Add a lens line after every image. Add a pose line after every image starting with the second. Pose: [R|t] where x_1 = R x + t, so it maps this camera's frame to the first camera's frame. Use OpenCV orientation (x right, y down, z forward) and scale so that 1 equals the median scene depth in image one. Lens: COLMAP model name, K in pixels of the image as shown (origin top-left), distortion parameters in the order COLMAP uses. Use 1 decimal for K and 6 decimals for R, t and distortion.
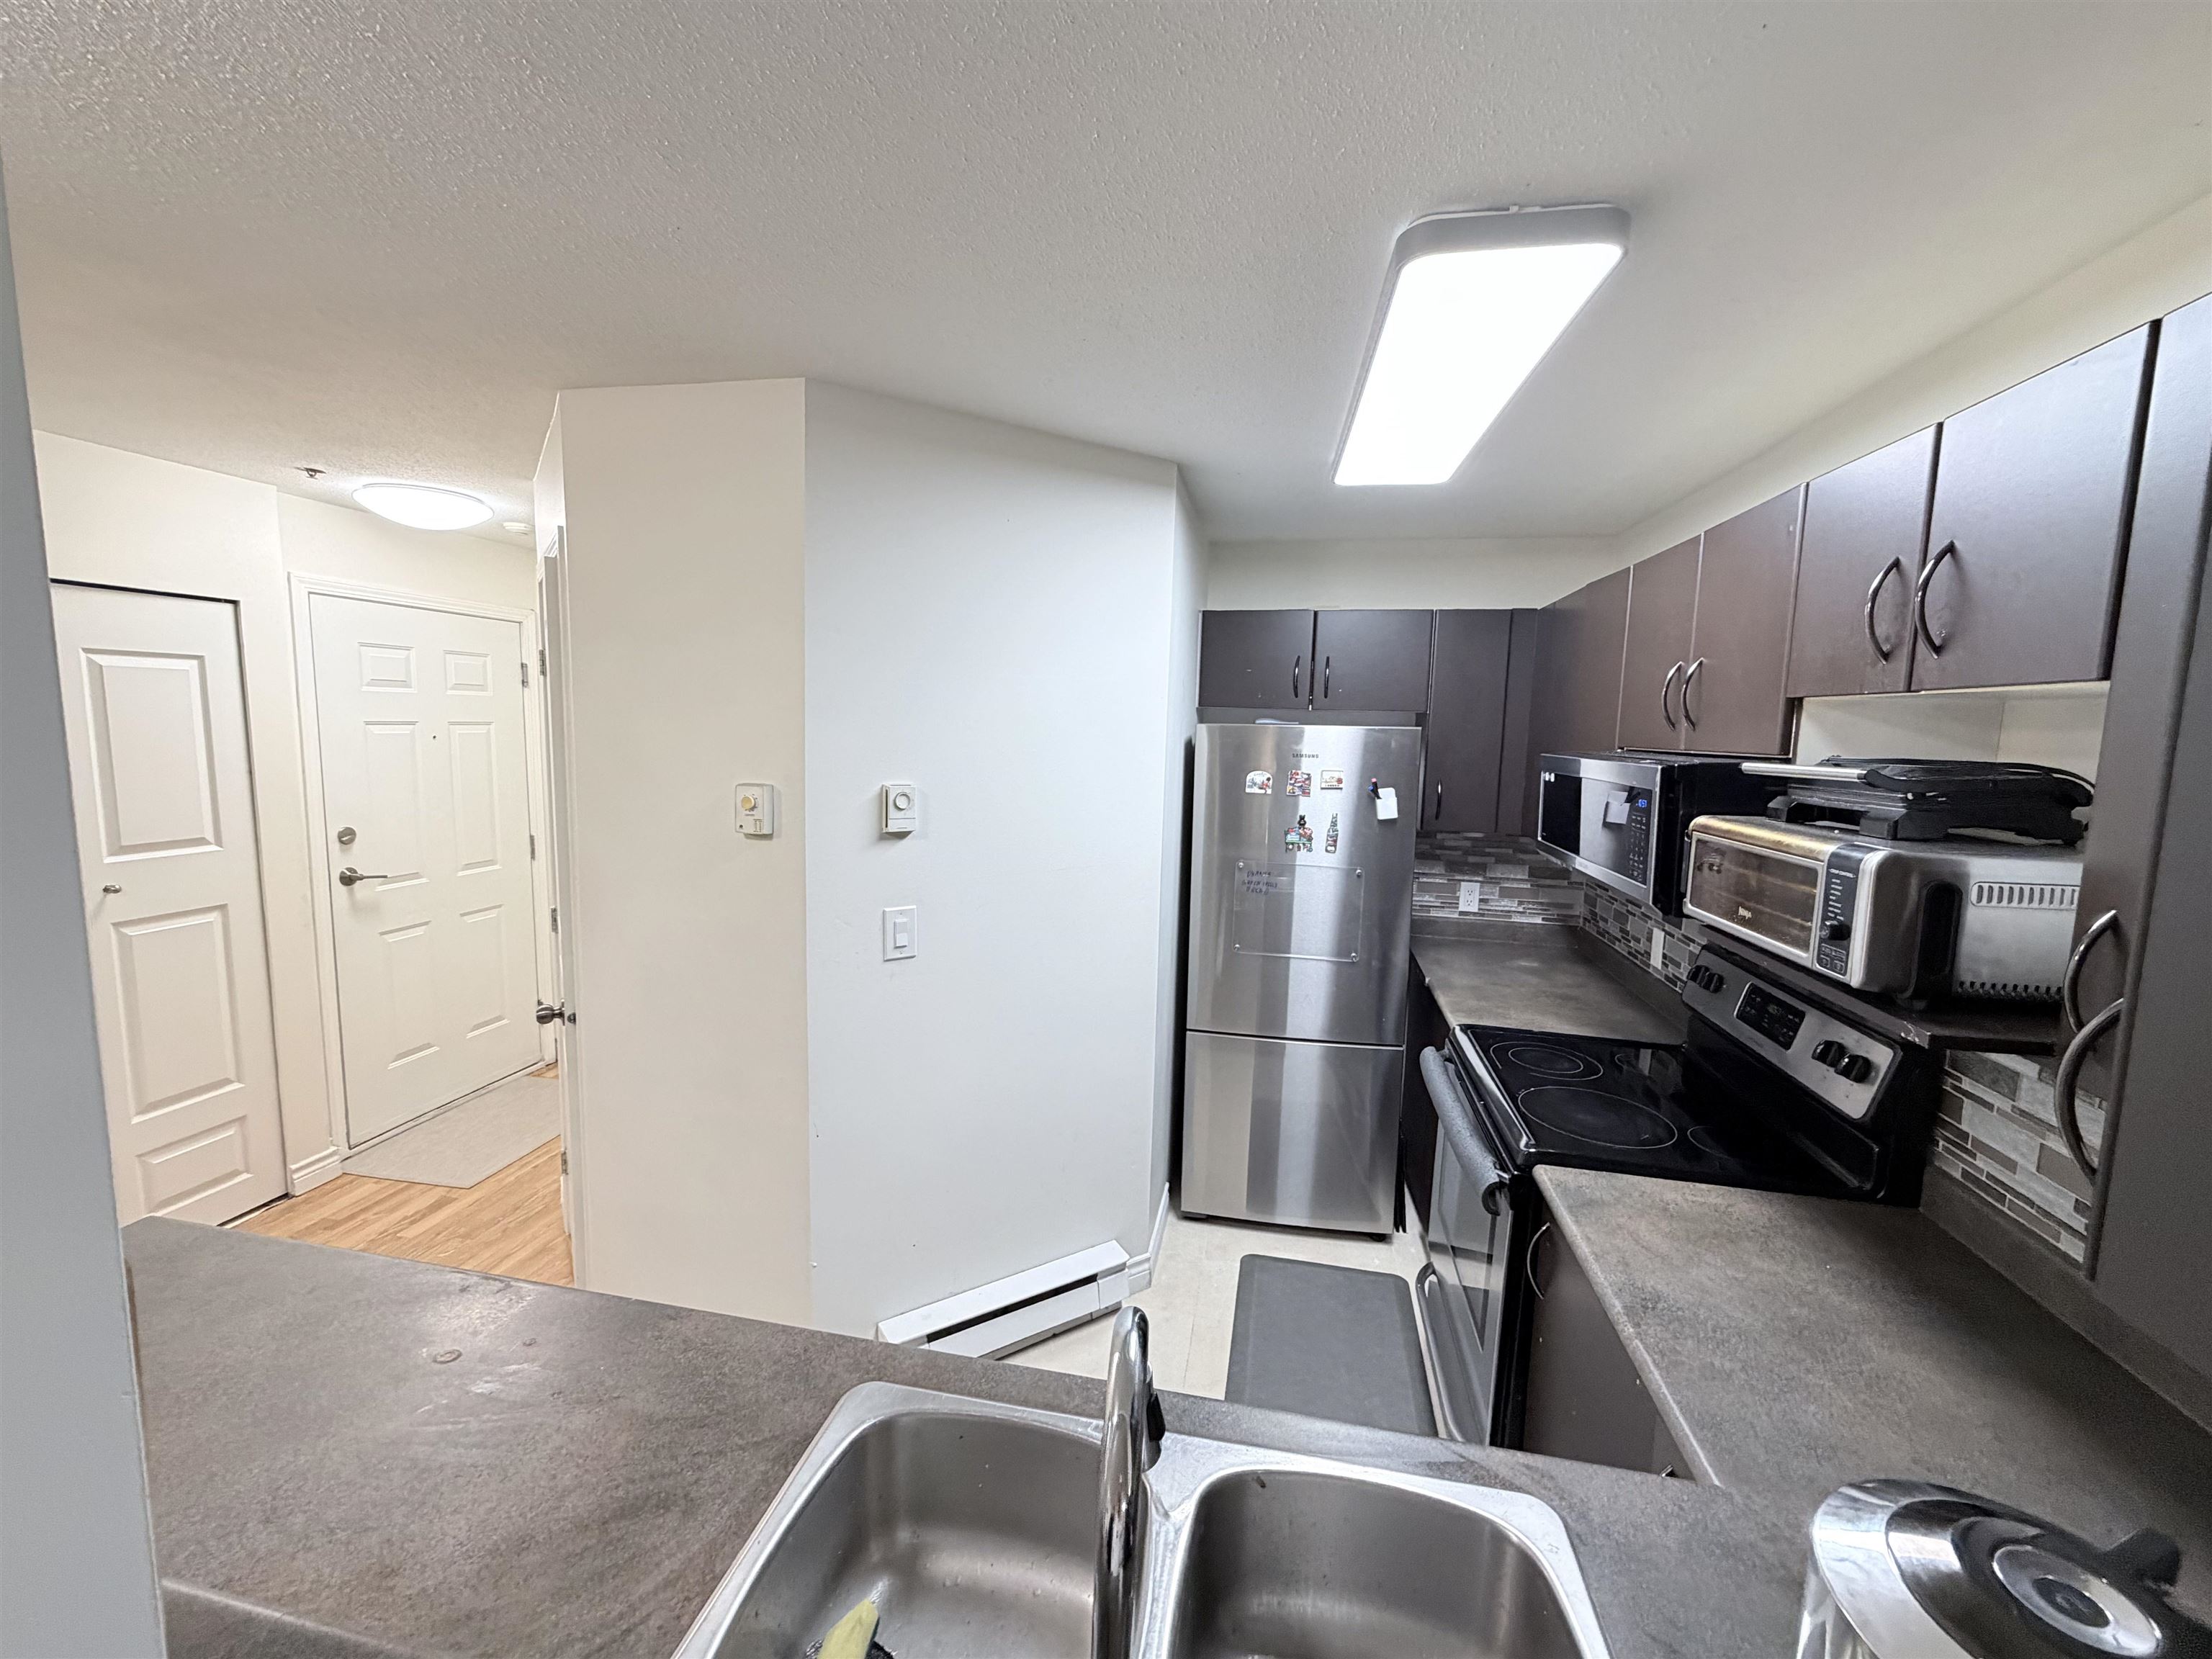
lens RADIAL K [[893.1, 0, 1103.9], [0, 893.1, 825.8], [0, 0, 1]] dist [0.003057, 0.000105]
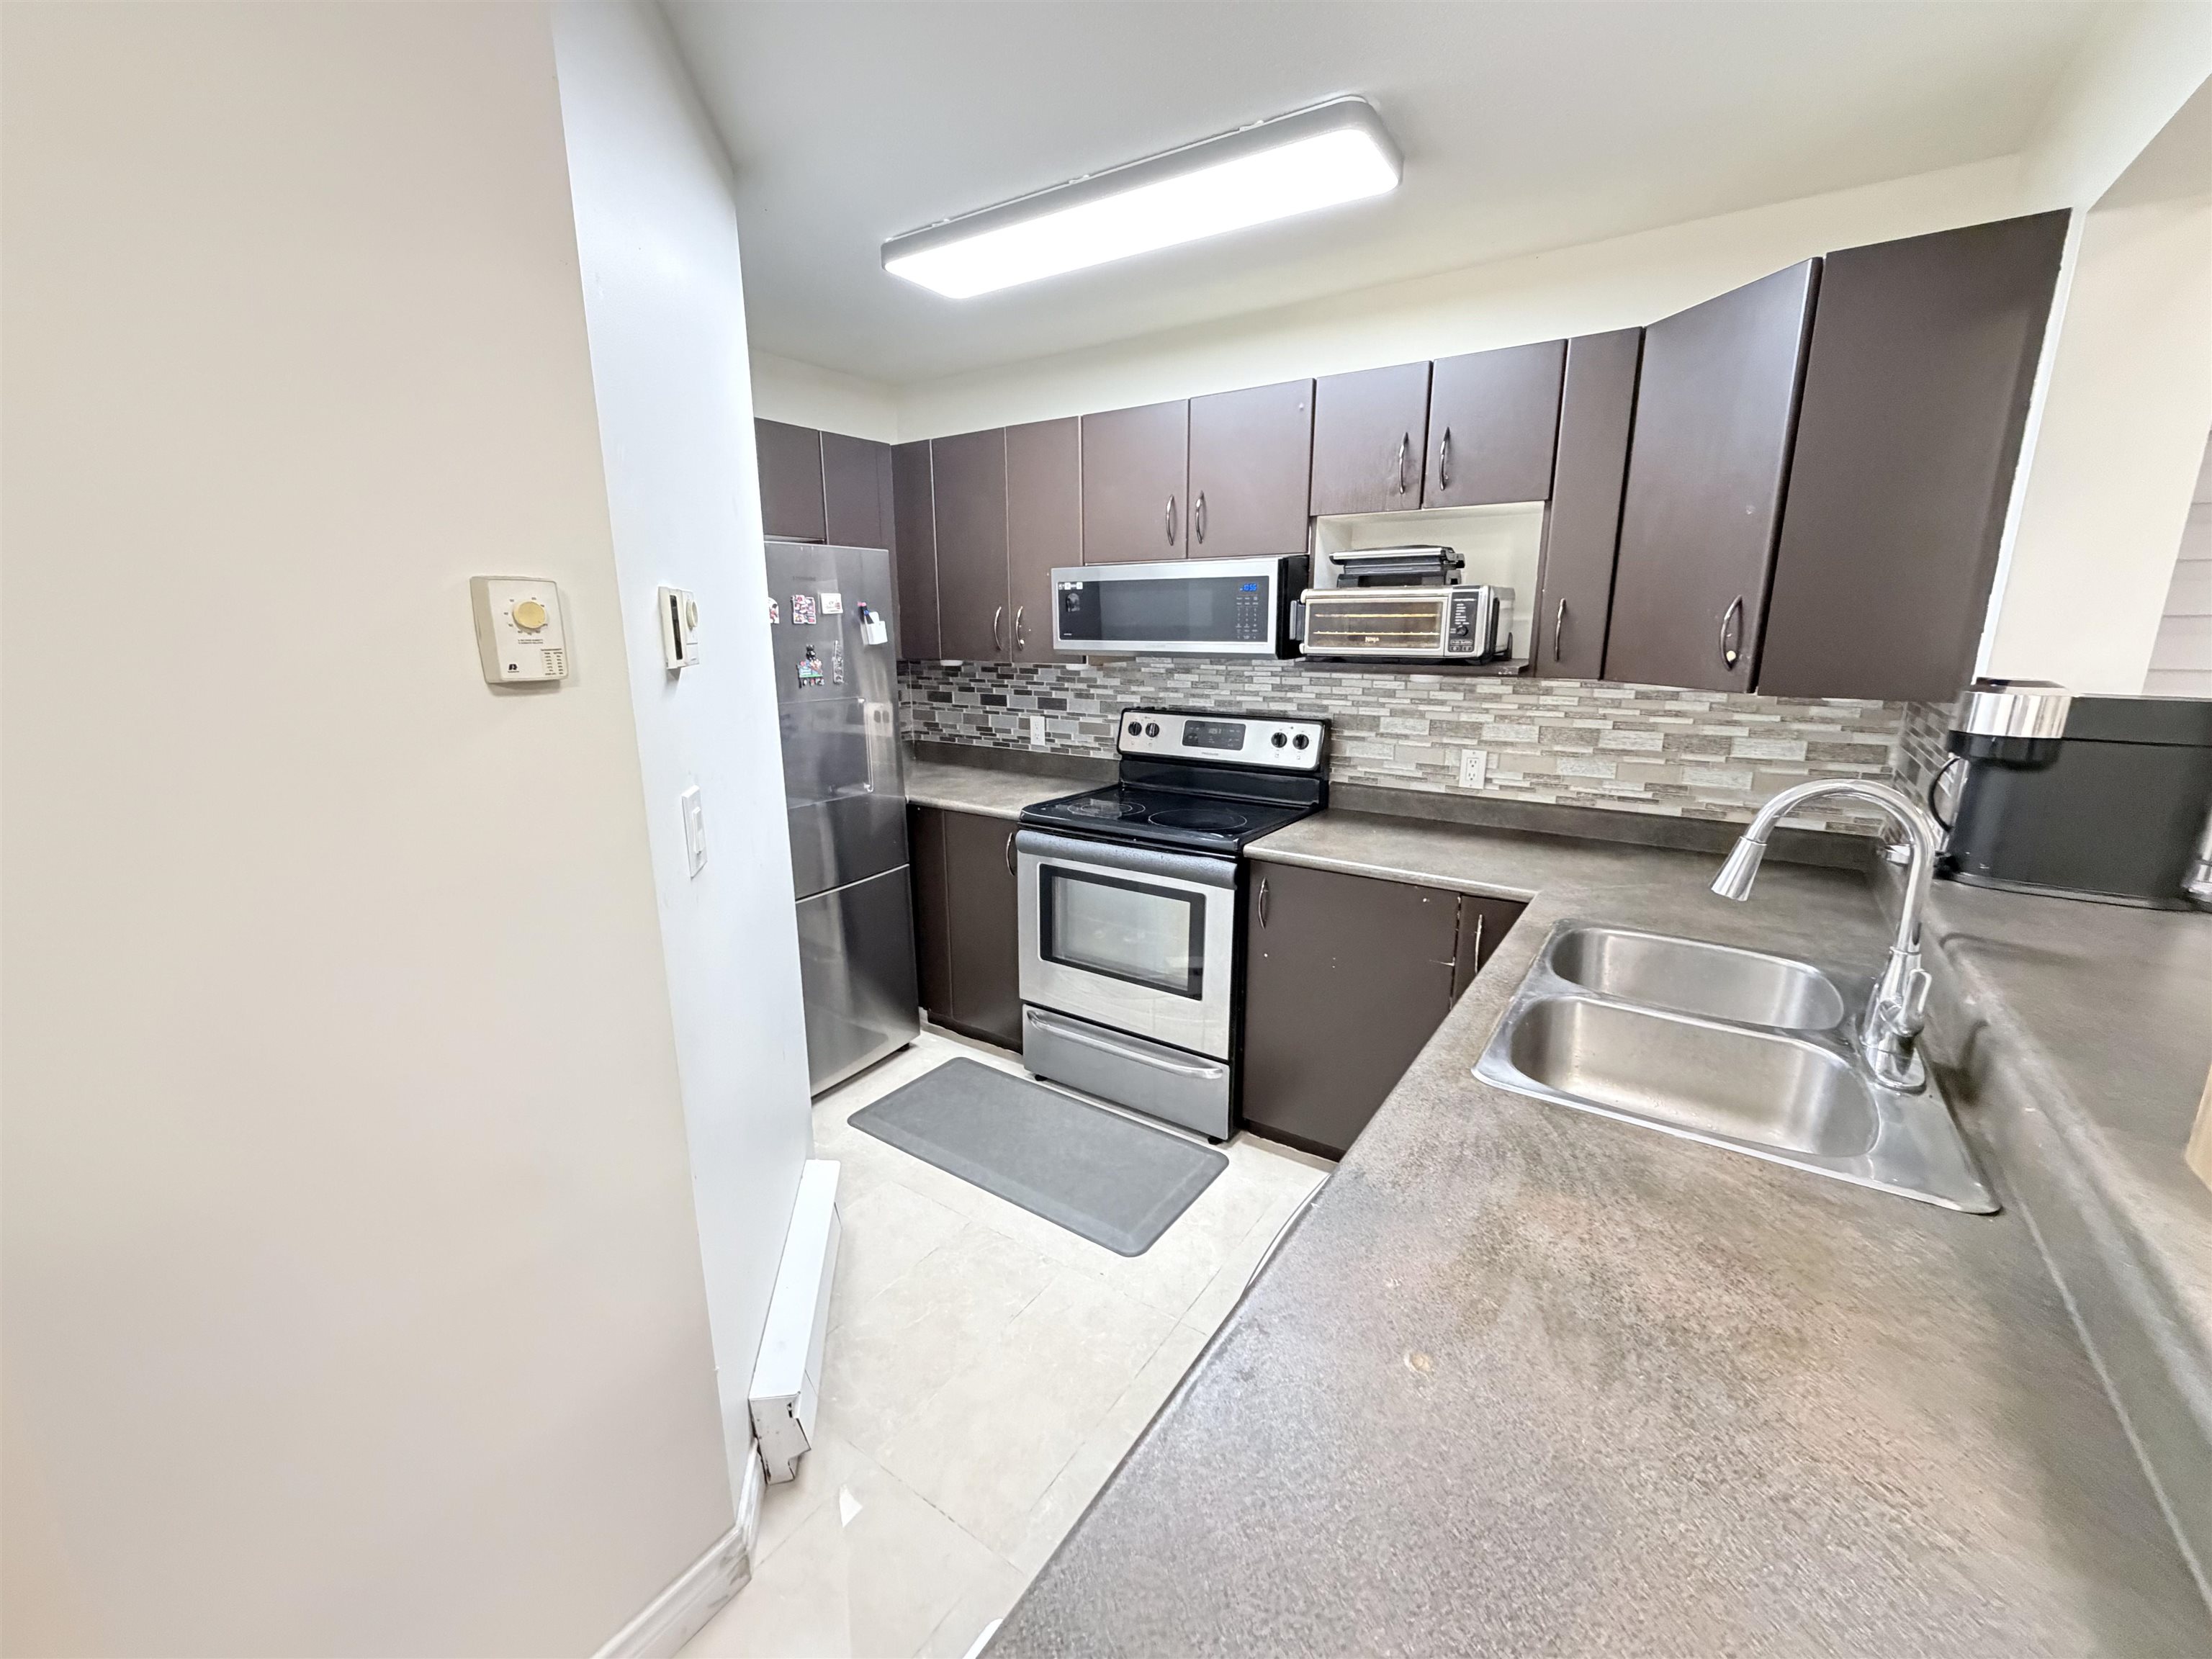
lens RADIAL K [[890.3, 0, 1100.0], [0, 890.3, 826.5], [0, 0, 1]] dist [0.000961, -0.000584]
pose [[0.392696, -0.233771, 0.889461, -0.533093], [0.117316, 0.971986, 0.203665, 0.017638], [-0.912155, 0.024370, 0.409120, 0.378516]]
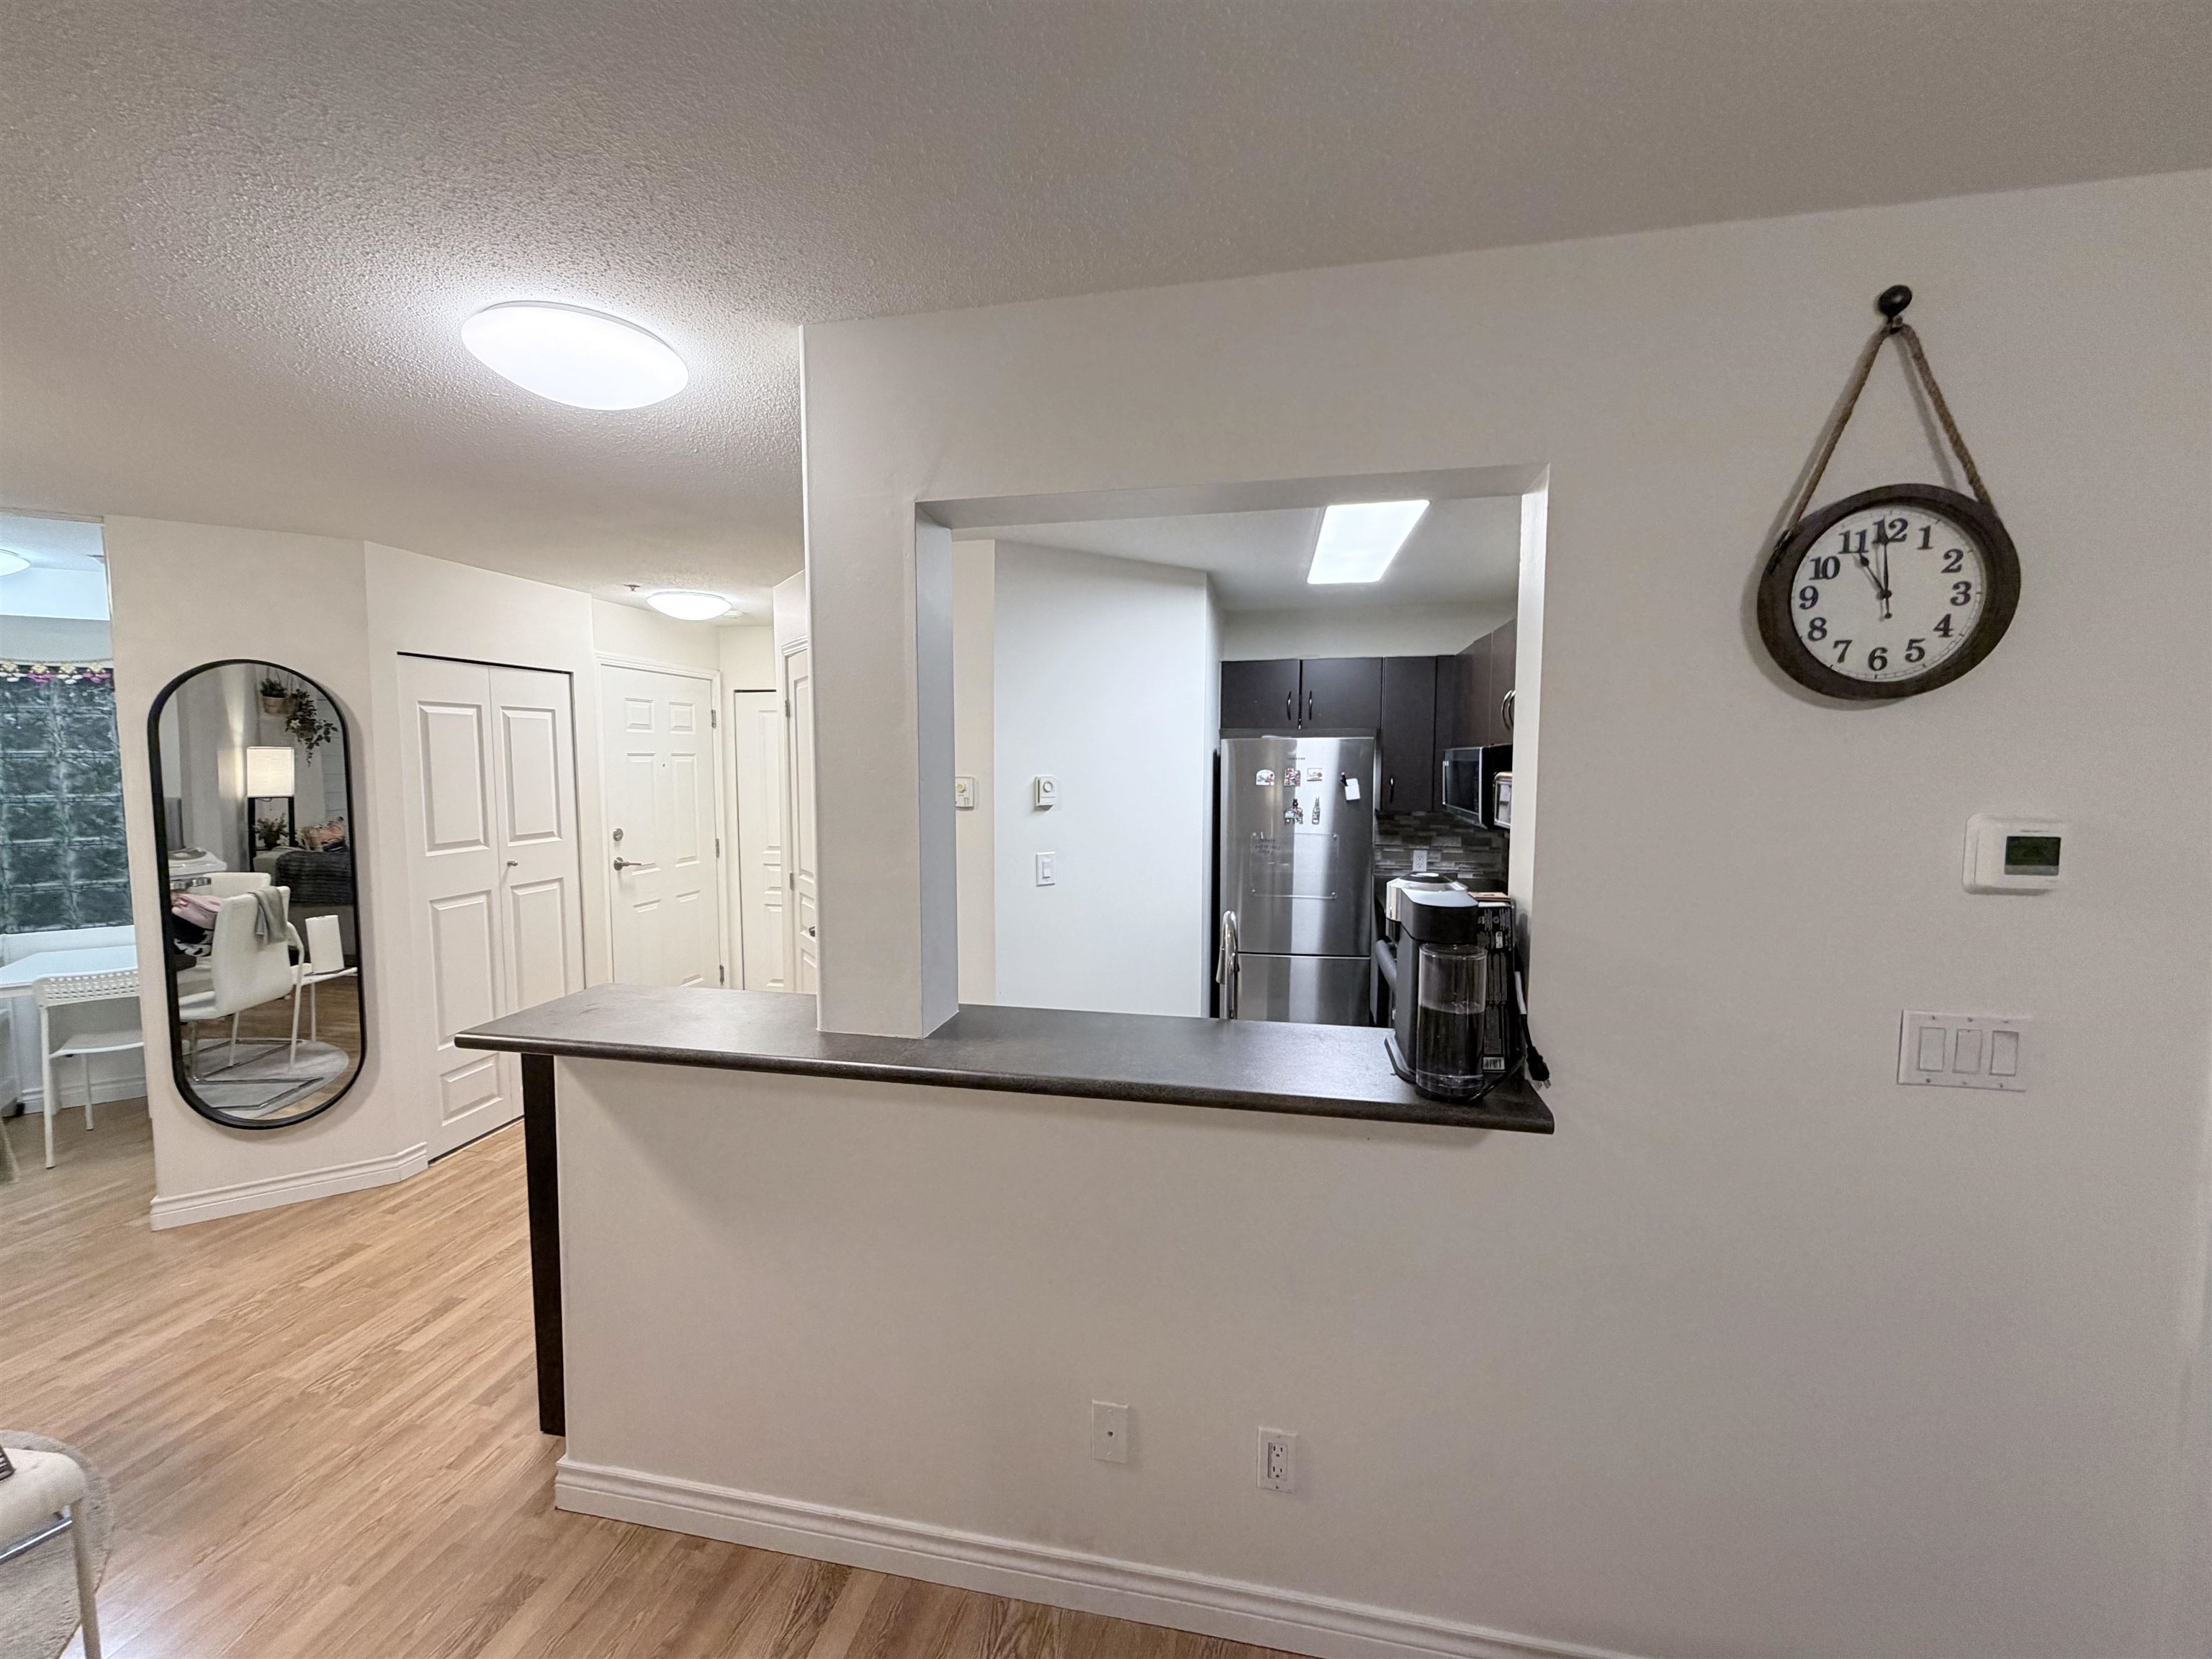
lens RADIAL K [[890.3, 0, 1100.0], [0, 890.3, 826.5], [0, 0, 1]] dist [0.000961, -0.000584]
pose [[0.999678, -0.023159, -0.010325, -0.088401], [0.022756, 0.999034, -0.037592, 0.083890], [0.011186, 0.037345, 0.999240, -0.482075]]
